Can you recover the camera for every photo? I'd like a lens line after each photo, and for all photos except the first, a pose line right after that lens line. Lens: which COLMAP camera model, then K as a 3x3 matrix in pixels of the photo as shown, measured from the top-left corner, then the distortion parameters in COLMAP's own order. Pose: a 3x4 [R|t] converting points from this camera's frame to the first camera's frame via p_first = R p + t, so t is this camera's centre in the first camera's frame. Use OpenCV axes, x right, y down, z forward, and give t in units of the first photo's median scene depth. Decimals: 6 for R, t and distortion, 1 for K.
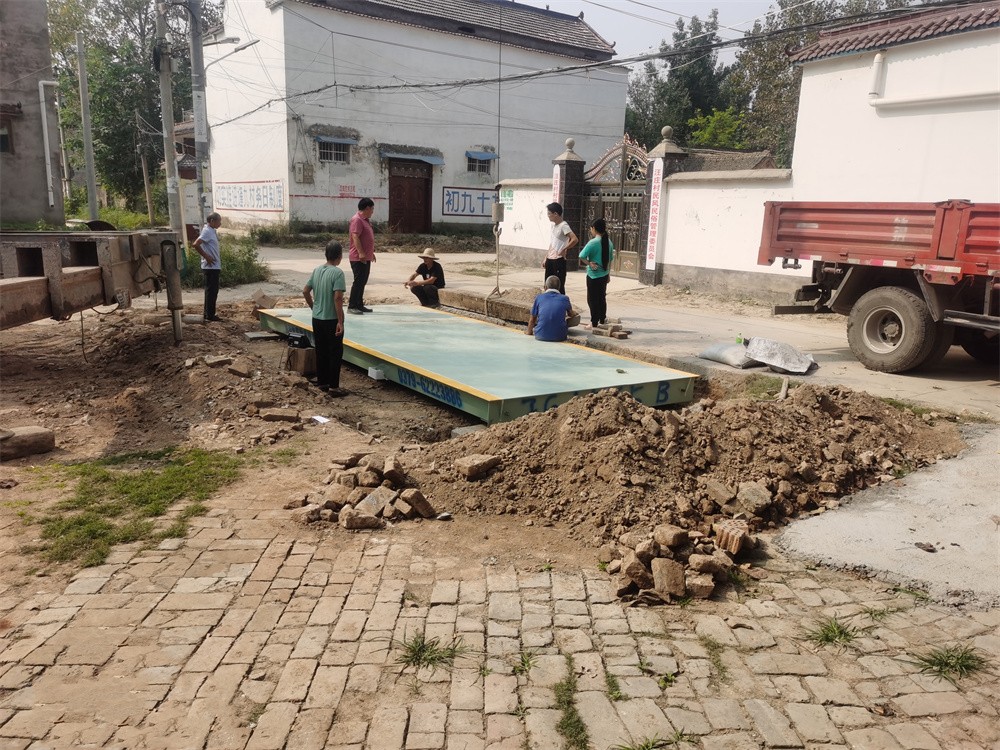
lens RADIAL K [[762.3, 0, 500.0], [0, 762.3, 375.0], [0, 0, 1]] dist [0.054722, -0.044074]
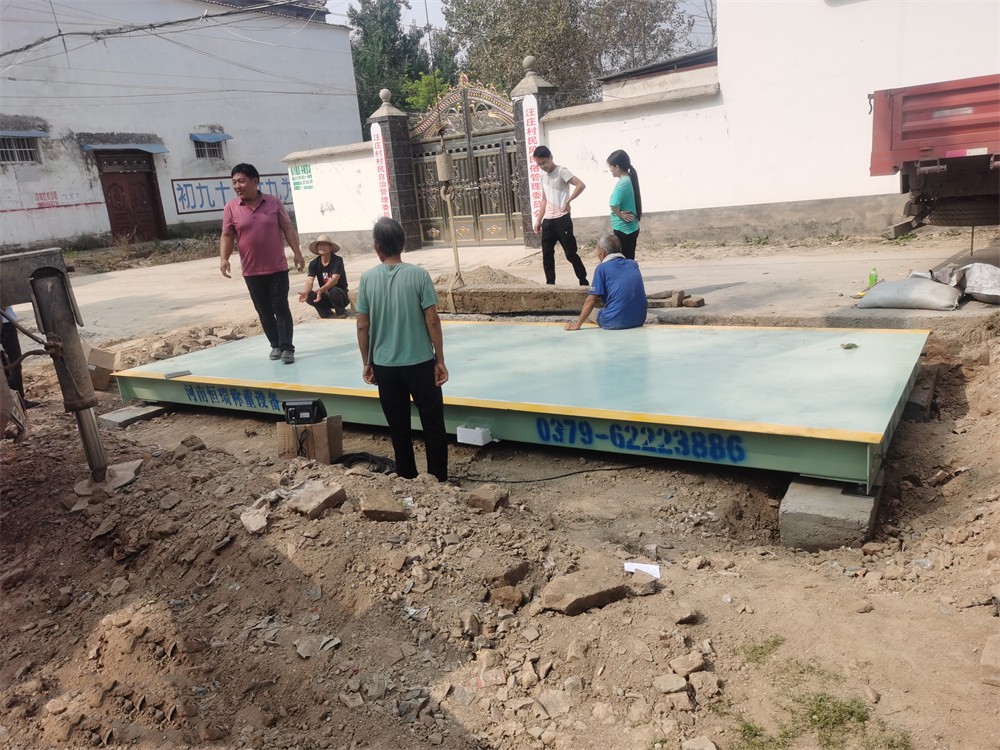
lens RADIAL K [[762.3, 0, 500.0], [0, 762.3, 375.0], [0, 0, 1]] dist [0.054722, -0.044074]
pose [[0.912551, -0.214545, 0.348169, -0.147276], [0.206745, 0.976560, 0.059888, -0.034021], [-0.352857, 0.017331, 0.935517, 0.192609]]
